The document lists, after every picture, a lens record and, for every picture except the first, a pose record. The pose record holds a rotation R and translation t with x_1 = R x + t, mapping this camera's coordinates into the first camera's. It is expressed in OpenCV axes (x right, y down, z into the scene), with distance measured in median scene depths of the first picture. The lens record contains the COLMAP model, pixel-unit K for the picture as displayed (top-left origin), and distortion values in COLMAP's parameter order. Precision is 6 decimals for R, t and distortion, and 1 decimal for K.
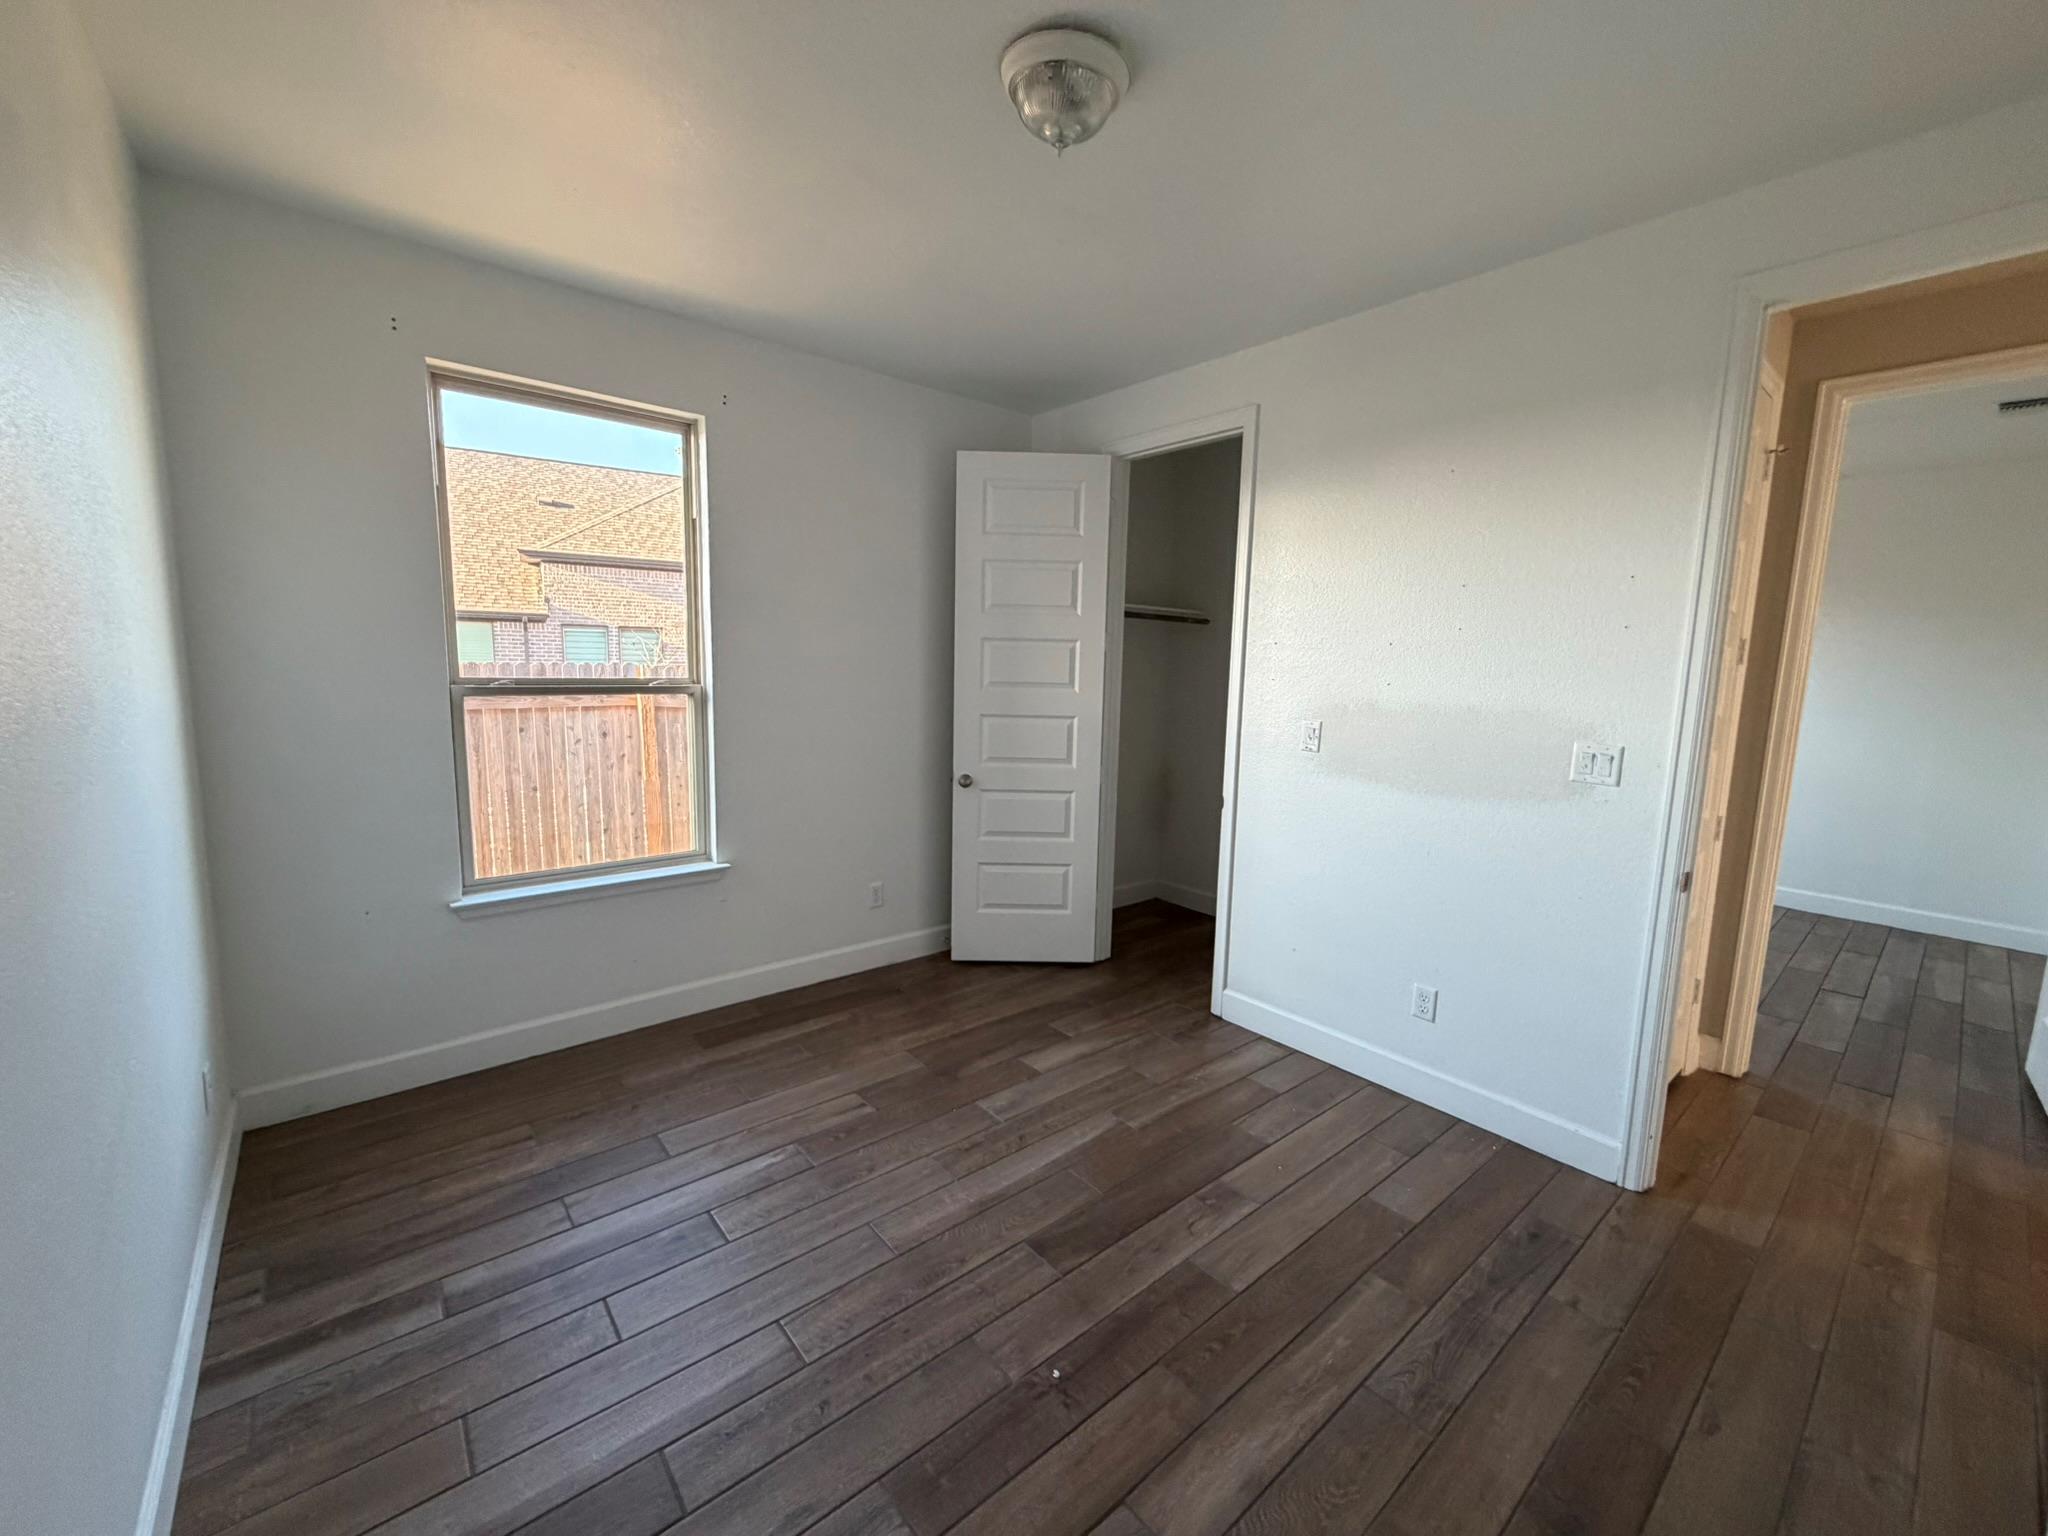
lens RADIAL K [[817.4, 0, 1025.8], [0, 817.4, 766.0], [0, 0, 1]] dist [-0.000436, -0.000144]
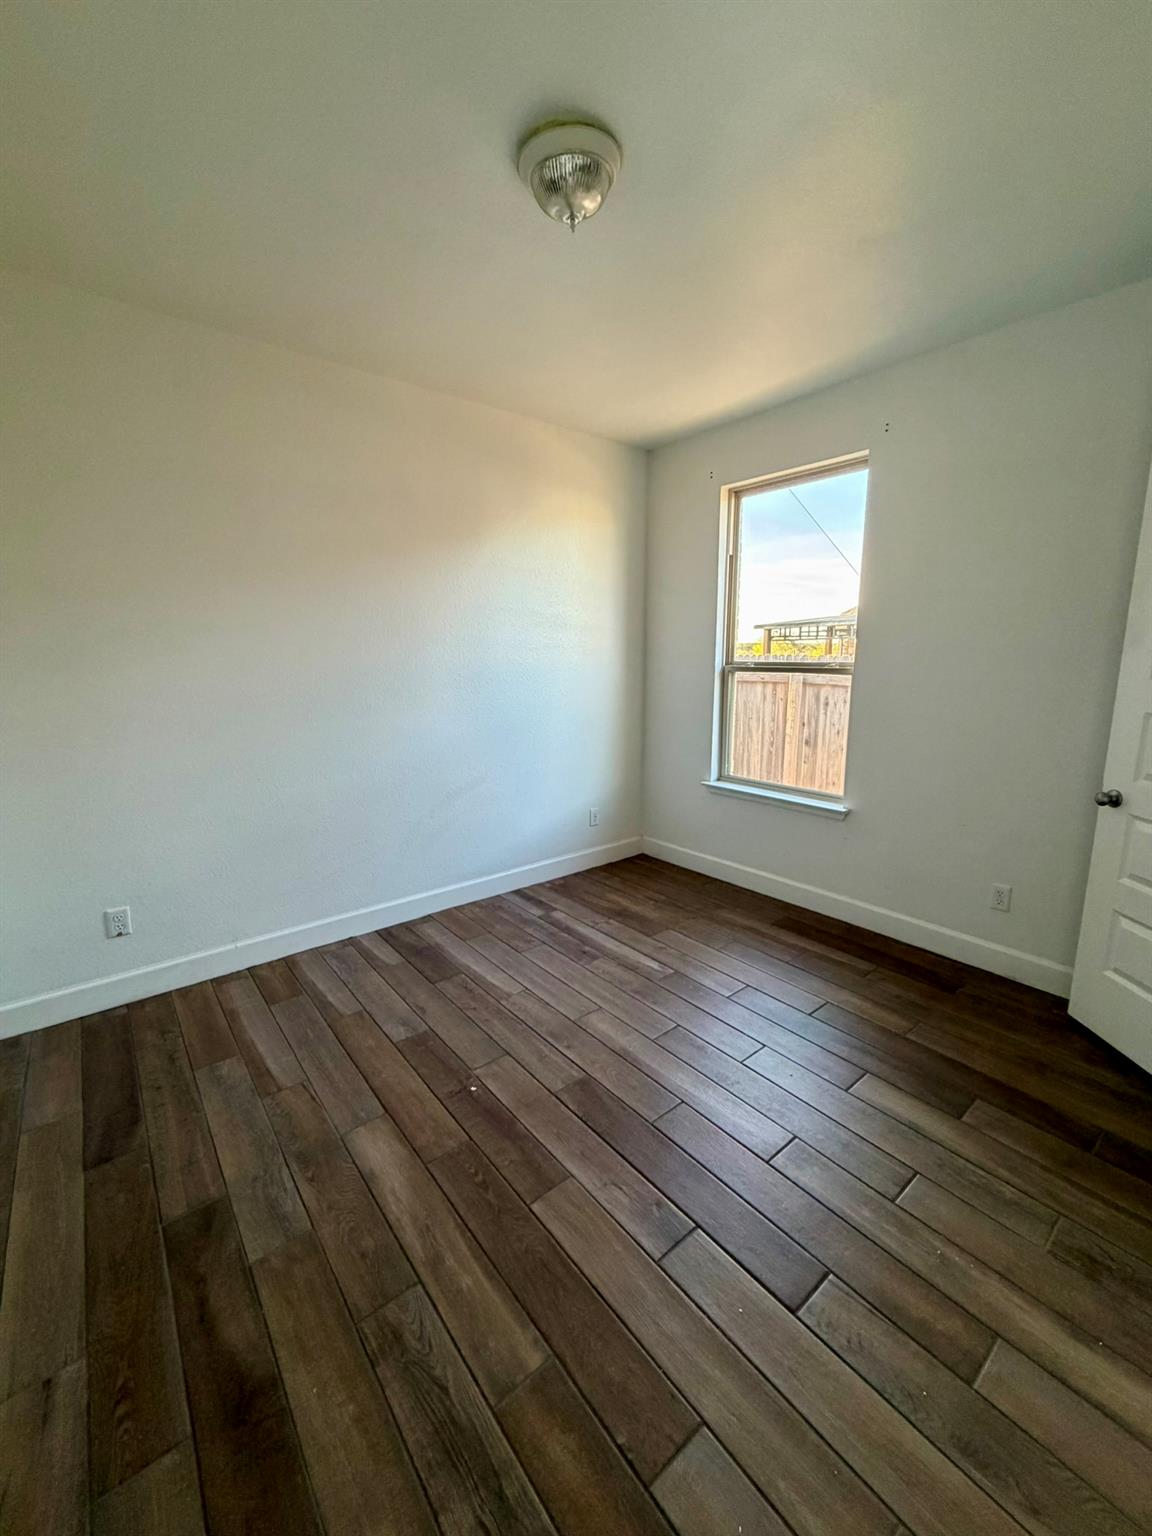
lens RADIAL K [[613.0, 0, 570.4], [0, 613.0, 763.2], [0, 0, 1]] dist [-0.000436, -0.000144]
pose [[-0.023727, 0.154715, -0.987674, 0.881582], [-0.126643, 0.979528, 0.156481, -0.070635], [0.991665, 0.128795, -0.003647, 0.877062]]
